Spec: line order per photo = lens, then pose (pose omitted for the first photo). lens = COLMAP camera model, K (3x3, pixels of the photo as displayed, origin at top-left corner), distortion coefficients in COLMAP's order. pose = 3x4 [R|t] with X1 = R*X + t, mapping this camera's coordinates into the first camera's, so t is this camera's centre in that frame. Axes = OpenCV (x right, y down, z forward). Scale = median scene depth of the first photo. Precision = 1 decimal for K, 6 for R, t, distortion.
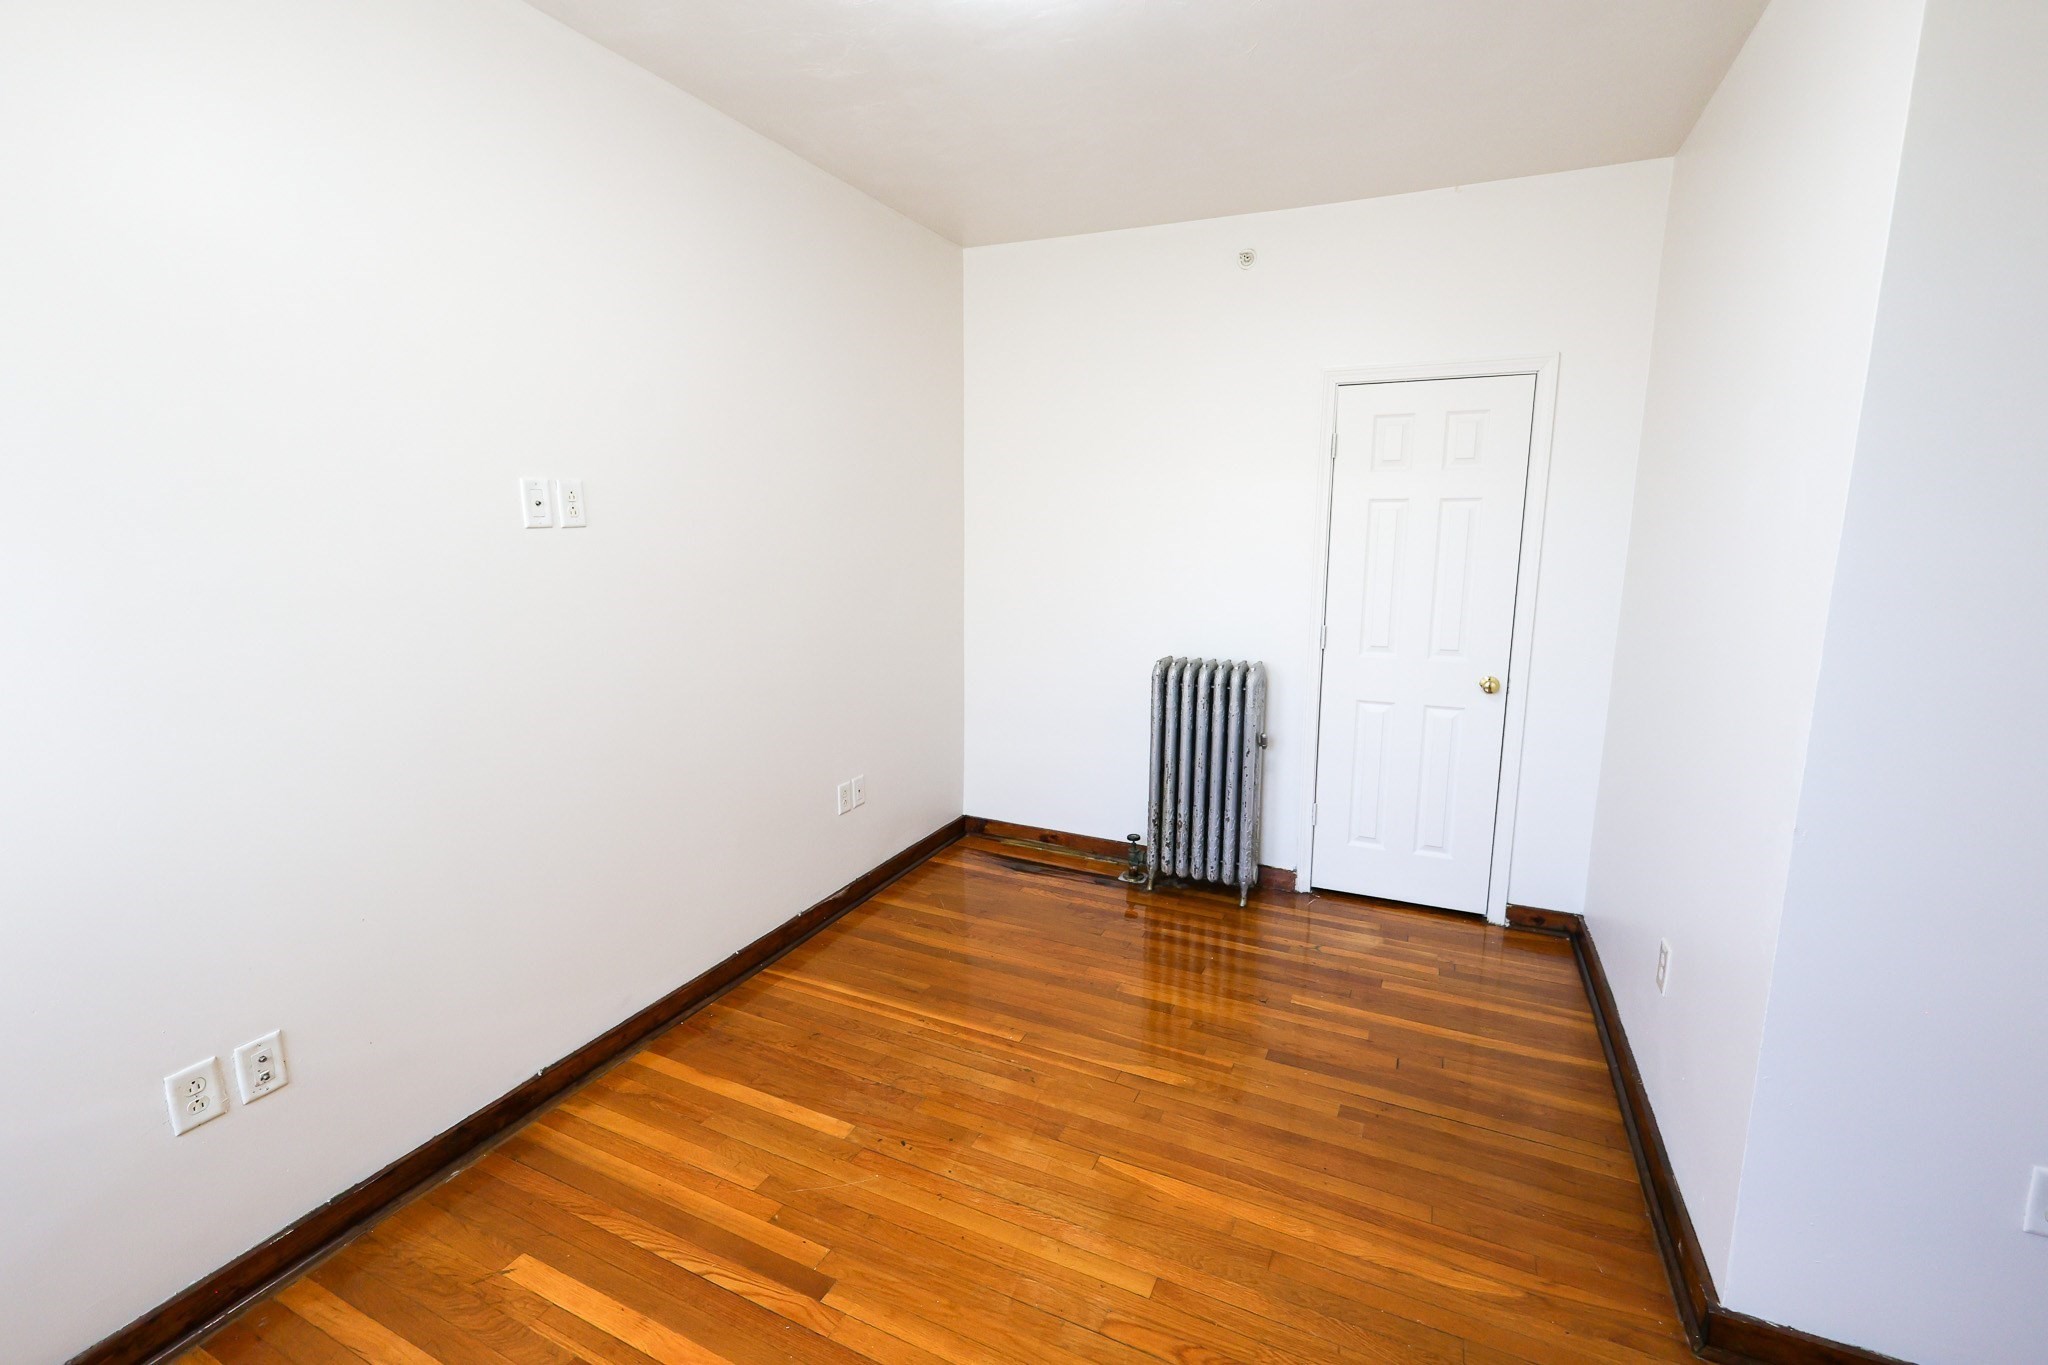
lens RADIAL K [[886.6, 0, 1036.8], [0, 886.6, 685.0], [0, 0, 1]] dist [0.003988, 0.000104]
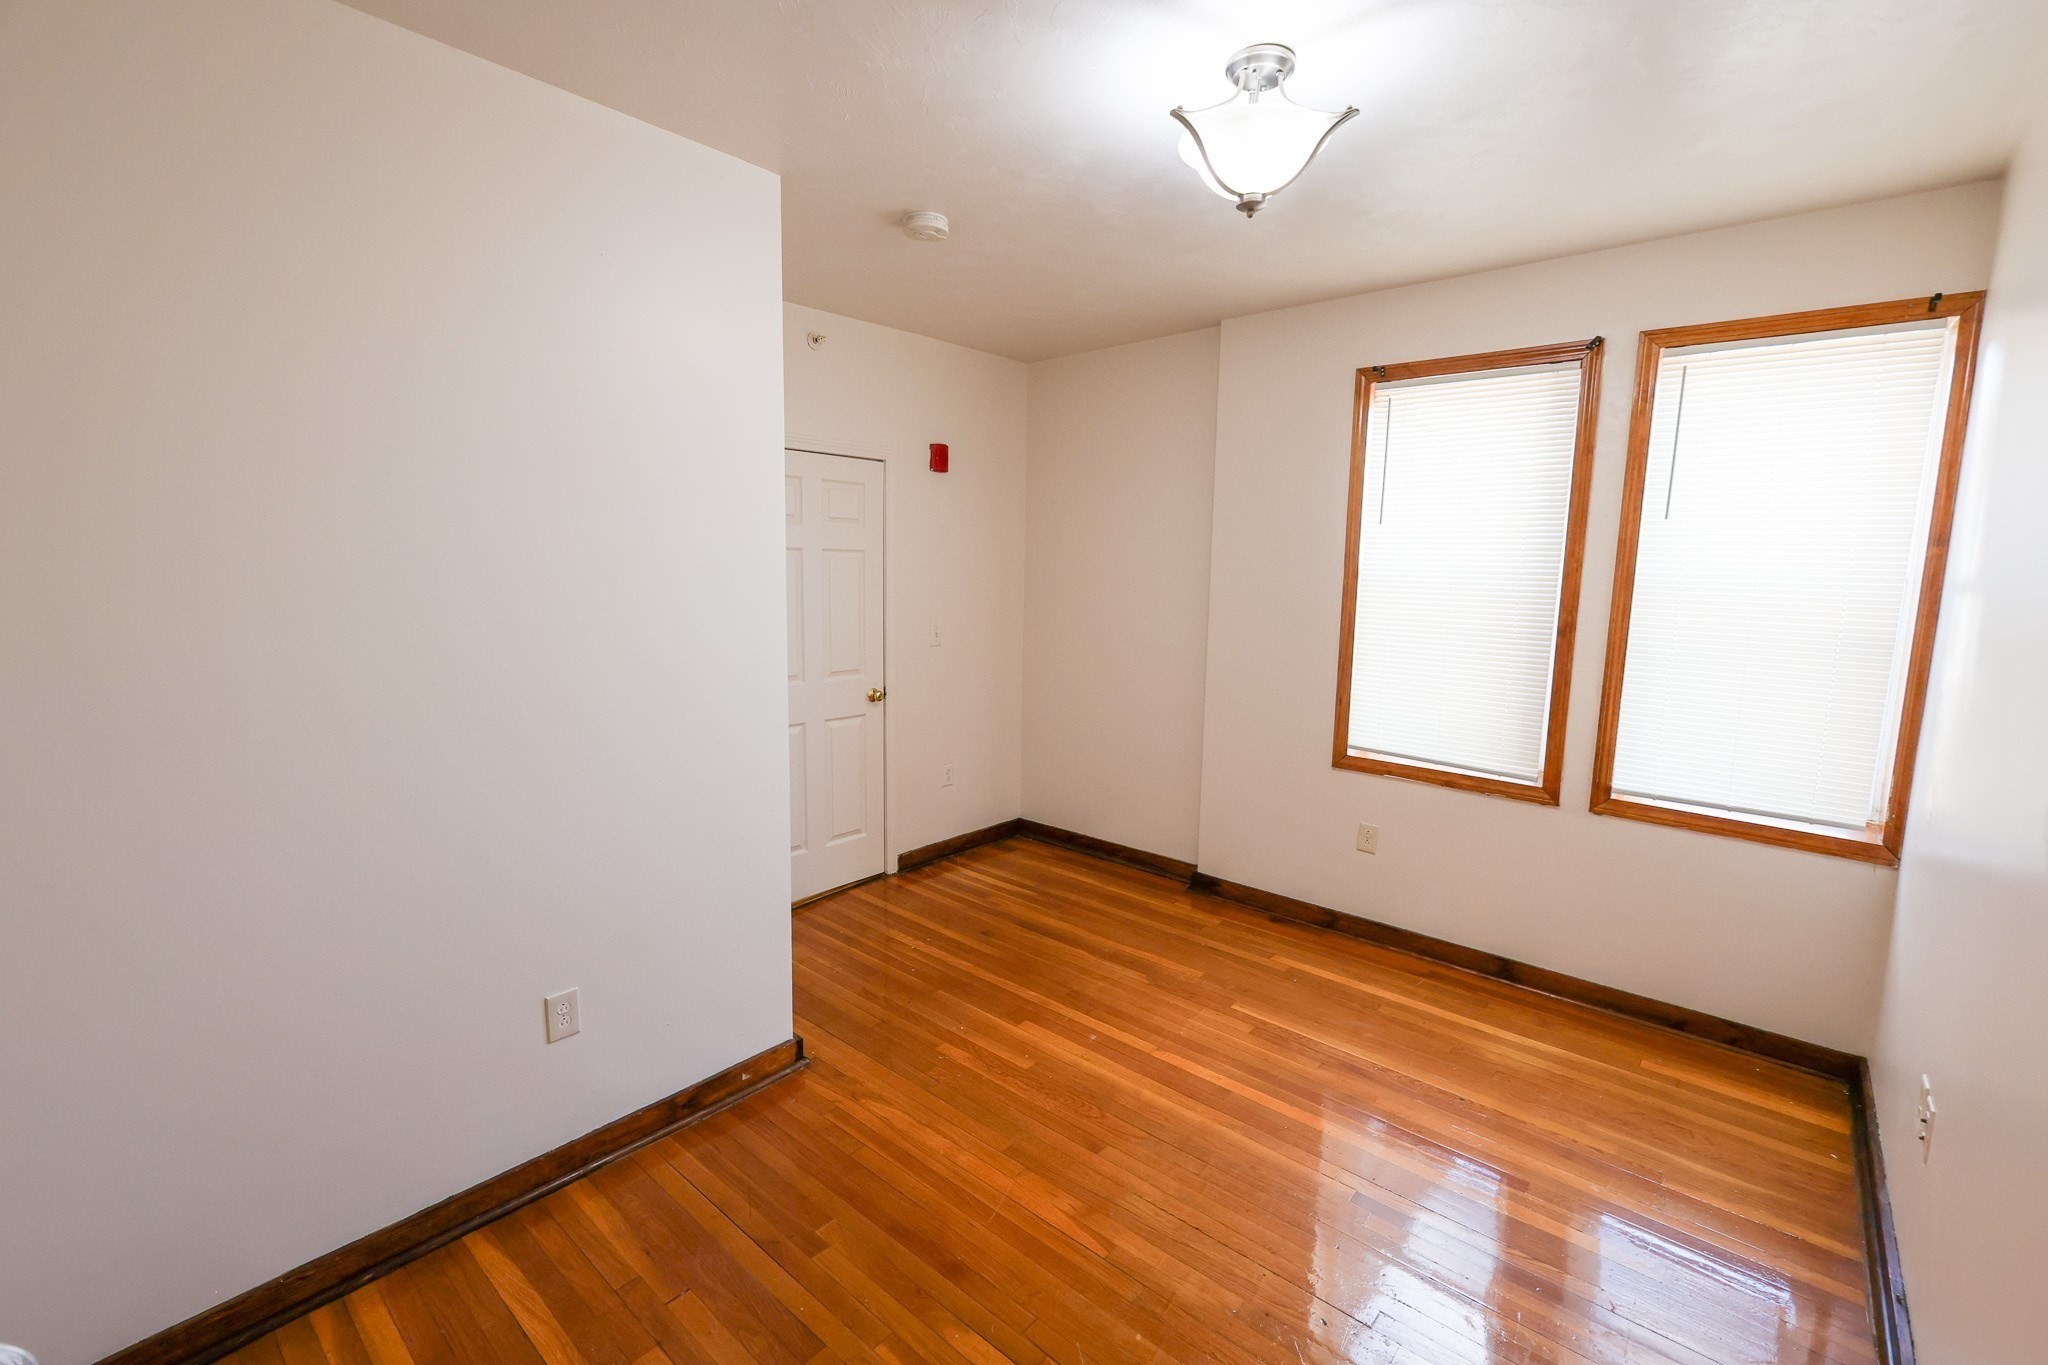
lens RADIAL K [[886.6, 0, 1032.6], [0, 886.6, 694.6], [0, 0, 1]] dist [0.003988, 0.000104]
pose [[-0.961798, -0.061954, 0.266658, -0.055798], [0.029445, 0.944994, 0.325761, -0.280251], [-0.272173, 0.321168, -0.907069, 1.319286]]
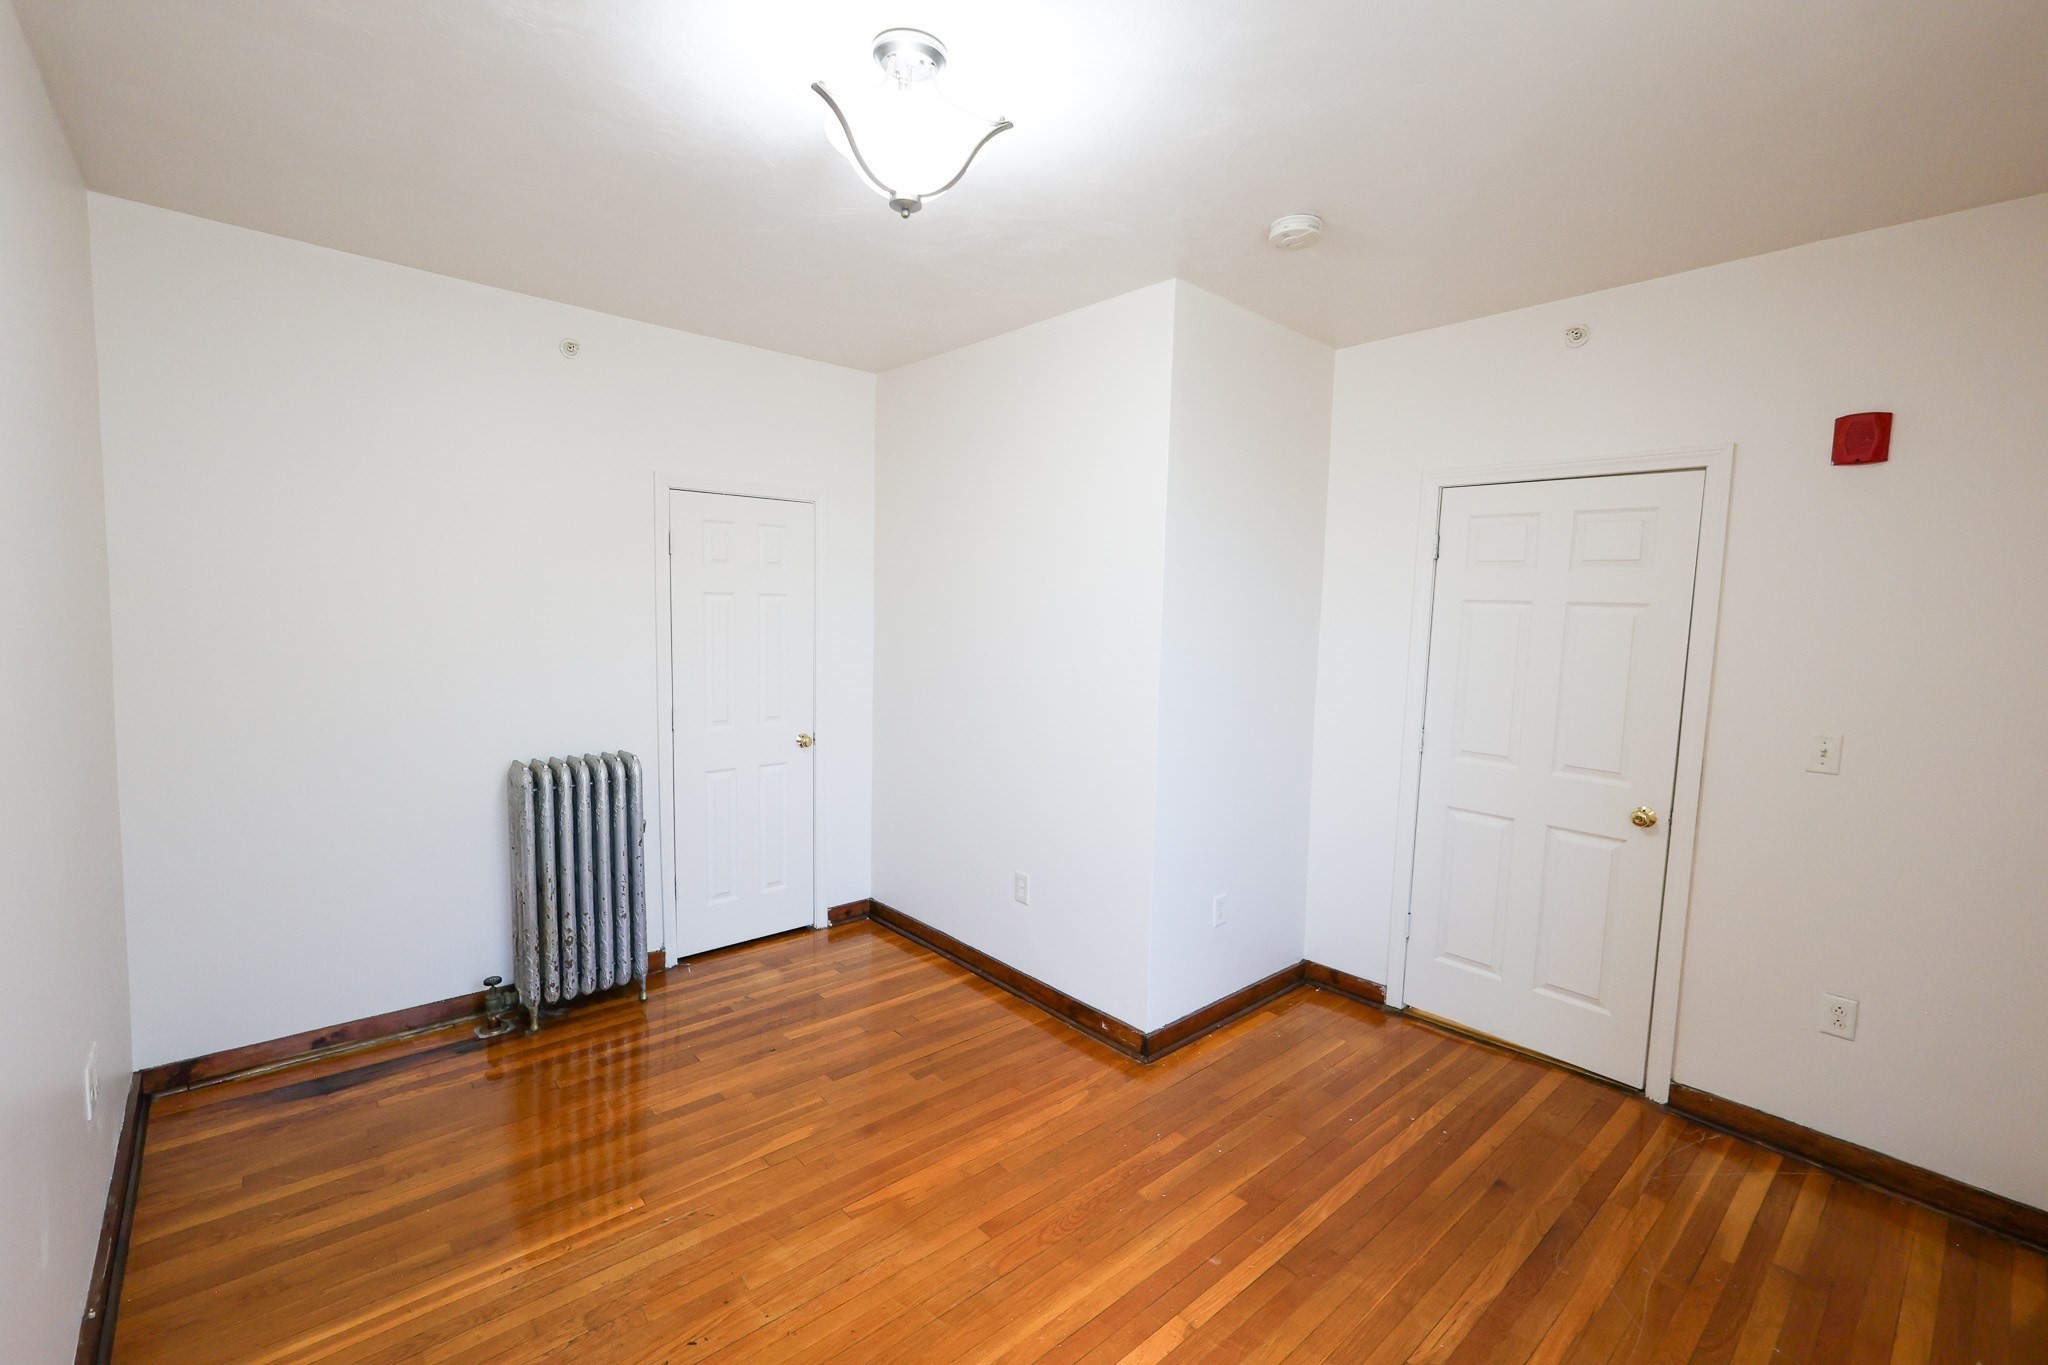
lens RADIAL K [[886.6, 0, 1036.1], [0, 886.6, 691.0], [0, 0, 1]] dist [0.003988, 0.000104]
pose [[0.396296, -0.085296, 0.914152, -0.595195], [0.146609, 0.988778, 0.028702, -0.067532], [-0.906342, 0.122649, 0.404354, 0.214317]]
